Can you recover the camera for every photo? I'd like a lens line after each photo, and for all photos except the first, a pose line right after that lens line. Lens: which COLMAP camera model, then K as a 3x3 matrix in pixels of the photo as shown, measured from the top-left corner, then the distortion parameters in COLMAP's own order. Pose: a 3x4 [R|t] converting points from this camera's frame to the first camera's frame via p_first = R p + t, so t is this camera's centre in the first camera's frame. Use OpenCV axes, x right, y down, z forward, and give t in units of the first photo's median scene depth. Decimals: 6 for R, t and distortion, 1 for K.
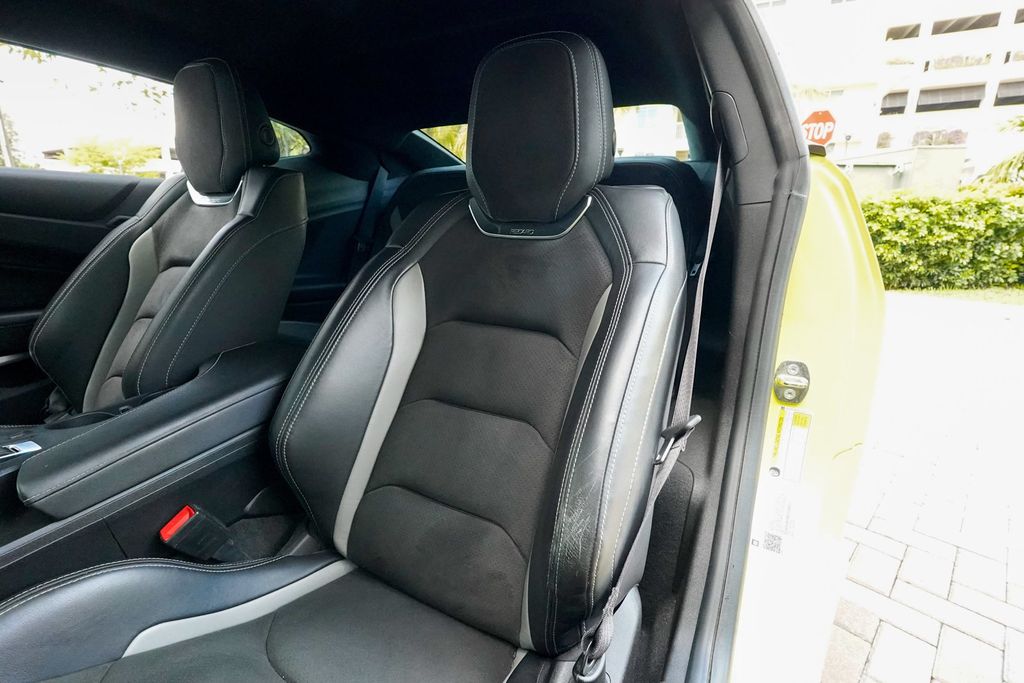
lens RADIAL K [[470.0, 0, 506.8], [0, 470.0, 339.3], [0, 0, 1]] dist [-0.018107, 0.009131]
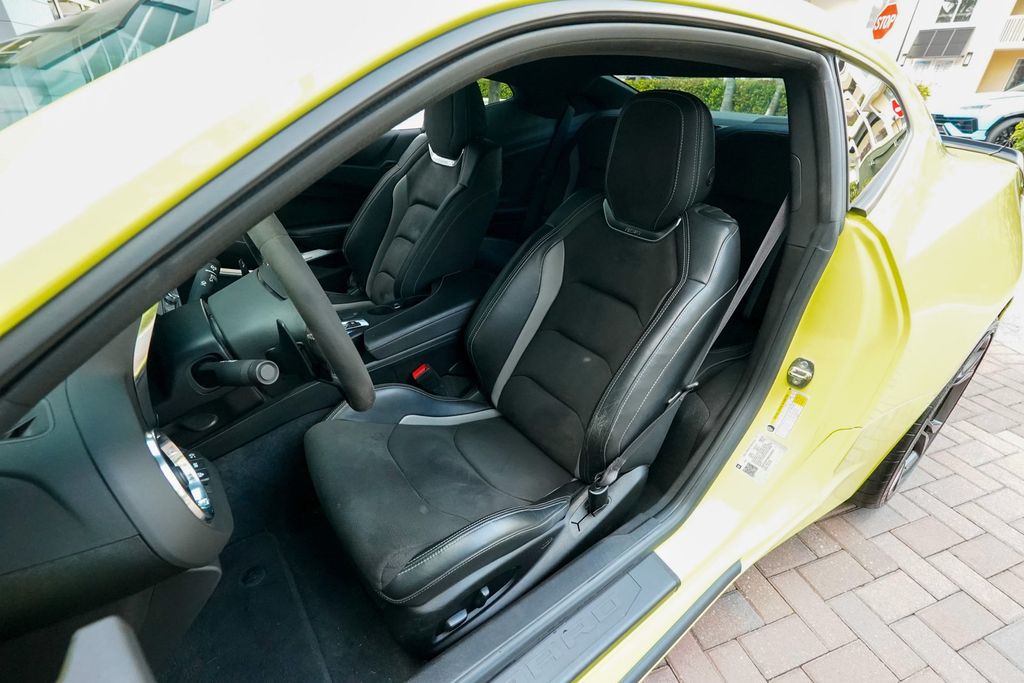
lens RADIAL K [[470.0, 0, 512.9], [0, 470.0, 338.2], [0, 0, 1]] dist [-0.018107, 0.009131]
pose [[0.922485, 0.203790, -0.327857, 0.252552], [-0.118650, 0.957869, 0.261552, -0.270668], [0.367346, -0.202378, 0.907800, -0.560116]]
